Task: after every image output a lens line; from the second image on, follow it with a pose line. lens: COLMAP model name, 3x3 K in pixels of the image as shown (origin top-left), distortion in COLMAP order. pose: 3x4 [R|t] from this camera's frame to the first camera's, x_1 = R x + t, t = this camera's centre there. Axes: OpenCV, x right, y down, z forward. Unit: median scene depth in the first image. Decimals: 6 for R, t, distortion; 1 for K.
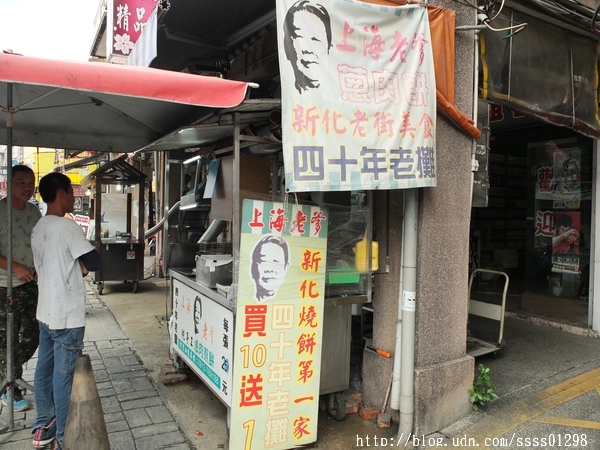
lens RADIAL K [[489.4, 0, 300.8], [0, 489.4, 216.8], [0, 0, 1]] dist [-0.016120, -0.008305]
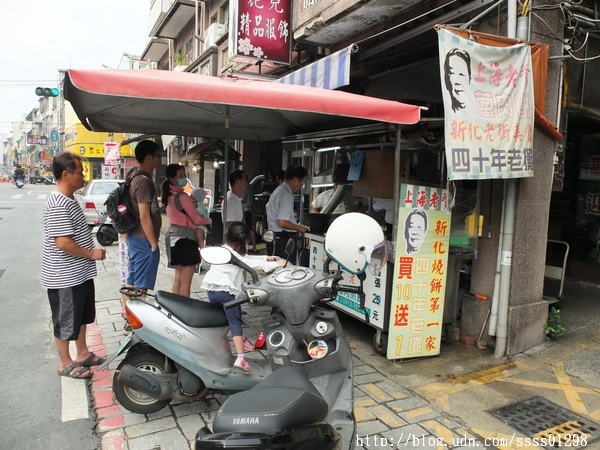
lens RADIAL K [[469.7, 0, 300.0], [0, 469.7, 225.0], [0, 0, 1]] dist [-0.020349, -0.000066]
pose [[0.998716, 0.016149, -0.048017, -0.333413], [-0.013422, 0.998308, 0.056578, 0.011430], [0.048849, -0.055861, 0.997243, -0.386293]]
